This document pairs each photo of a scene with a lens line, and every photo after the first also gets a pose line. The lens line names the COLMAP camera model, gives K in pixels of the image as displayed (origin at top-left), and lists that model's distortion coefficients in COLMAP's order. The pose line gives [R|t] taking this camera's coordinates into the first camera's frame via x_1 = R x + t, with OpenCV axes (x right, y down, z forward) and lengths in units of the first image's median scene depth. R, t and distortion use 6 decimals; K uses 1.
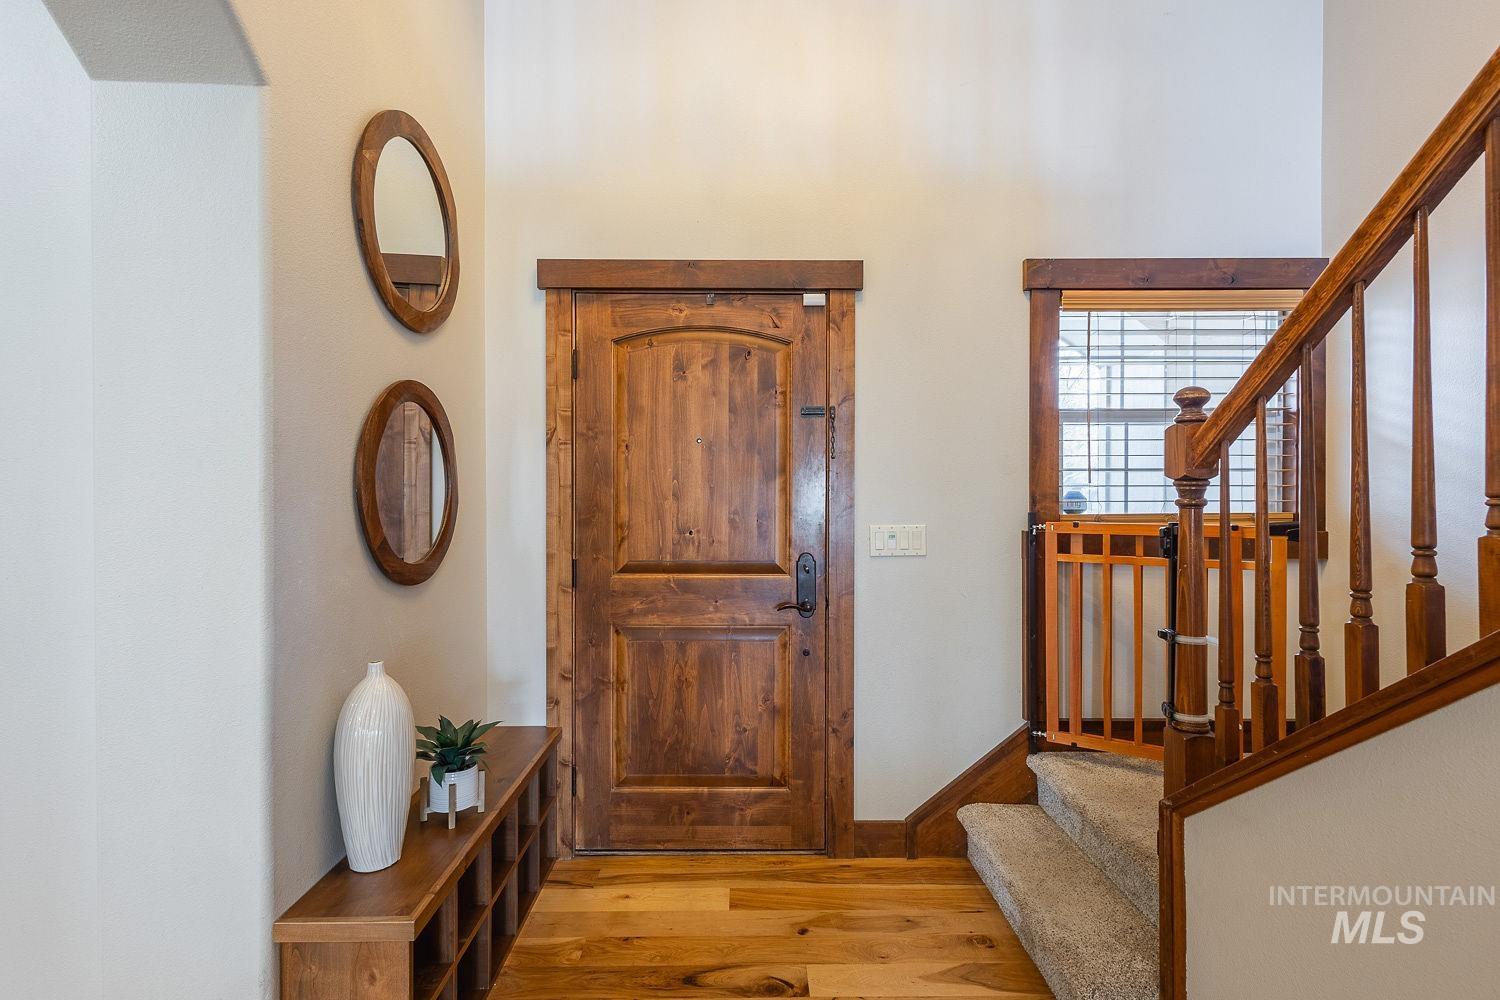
lens RADIAL K [[698.0, 0, 750.0], [0, 698.0, 500.0], [0, 0, 1]] dist [0.001619, -0.000458]
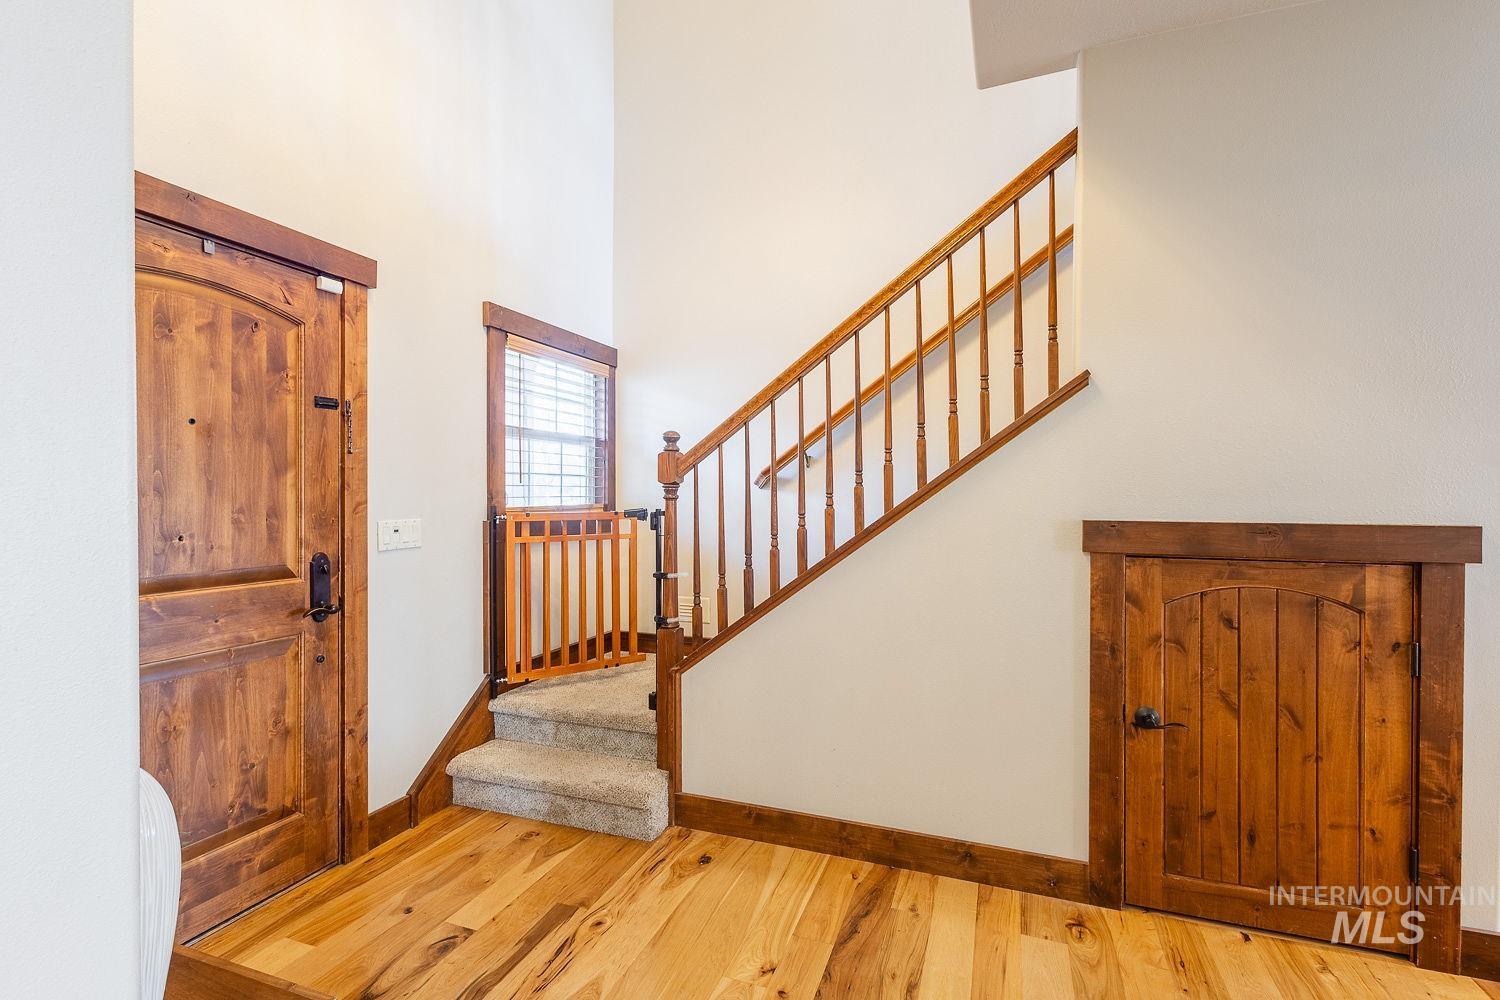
lens RADIAL K [[698.0, 0, 750.0], [0, 698.0, 500.0], [0, 0, 1]] dist [0.001619, -0.000458]
pose [[0.343624, -0.005956, 0.939088, -0.601939], [0.002598, 0.999982, 0.005392, 0.001490], [-0.939104, 0.000587, 0.343633, 0.136000]]
